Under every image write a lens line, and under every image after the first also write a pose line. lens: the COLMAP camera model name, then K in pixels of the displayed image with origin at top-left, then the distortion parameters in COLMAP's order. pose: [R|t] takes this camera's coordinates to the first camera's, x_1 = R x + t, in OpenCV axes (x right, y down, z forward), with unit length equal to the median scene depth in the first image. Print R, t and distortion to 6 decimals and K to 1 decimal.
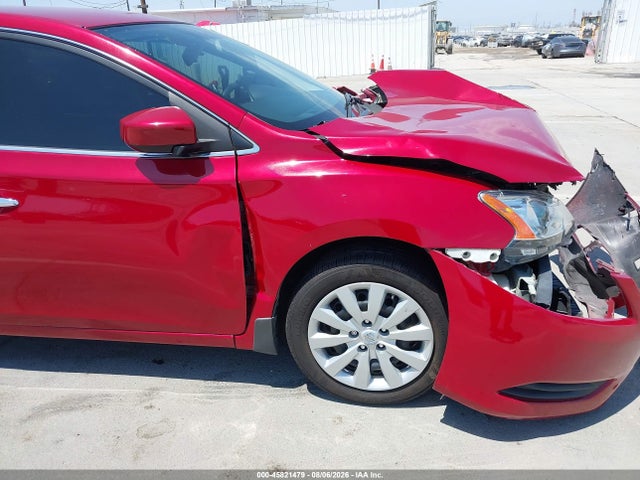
lens RADIAL K [[504.4, 0, 320.0], [0, 504.4, 240.0], [0, 0, 1]] dist [-0.001634, -0.003707]
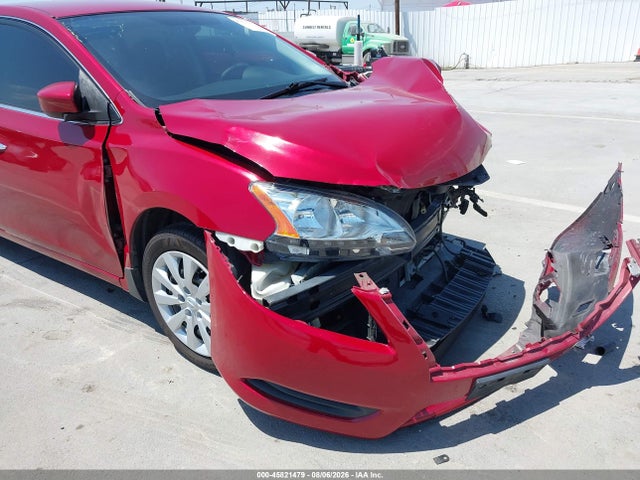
lens RADIAL K [[504.4, 0, 320.0], [0, 504.4, 240.0], [0, 0, 1]] dist [-0.001634, -0.003707]
pose [[0.885615, 0.181656, -0.427418, 0.770854], [-0.168050, 0.983310, 0.069713, -0.063755], [0.432949, 0.010089, 0.901362, 0.130826]]
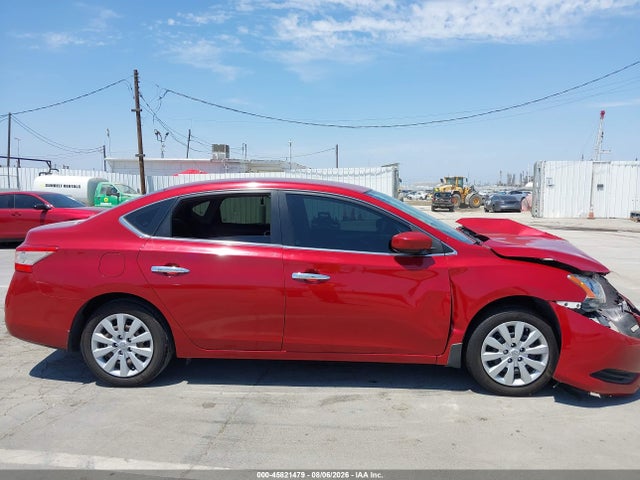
lens RADIAL K [[504.4, 0, 320.0], [0, 504.4, 240.0], [0, 0, 1]] dist [-0.001634, -0.003707]
pose [[0.994987, 0.029054, 0.095695, -0.798953], [-0.001724, 0.961711, -0.274062, 0.297362], [-0.099993, 0.272523, 0.956939, -0.824346]]
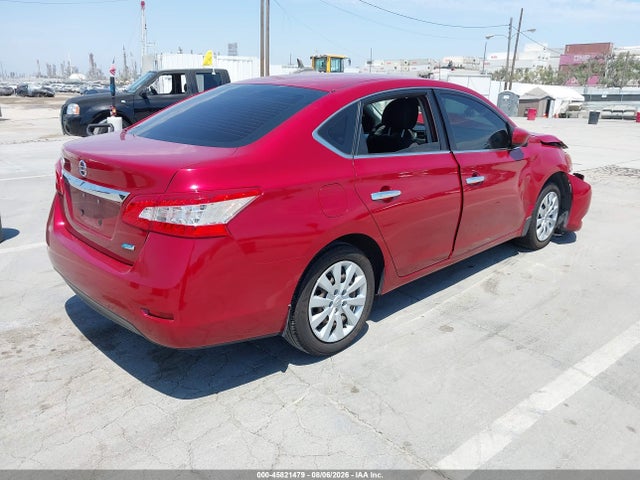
lens RADIAL K [[509.9, 0, 319.5], [0, 509.9, 230.1], [0, 0, 1]] dist [0.002335, -0.005733]
pose [[0.608054, -0.183150, 0.772481, -2.493718], [0.267961, 0.963271, 0.017460, -0.083294], [-0.747306, 0.196378, 0.634798, 0.246748]]
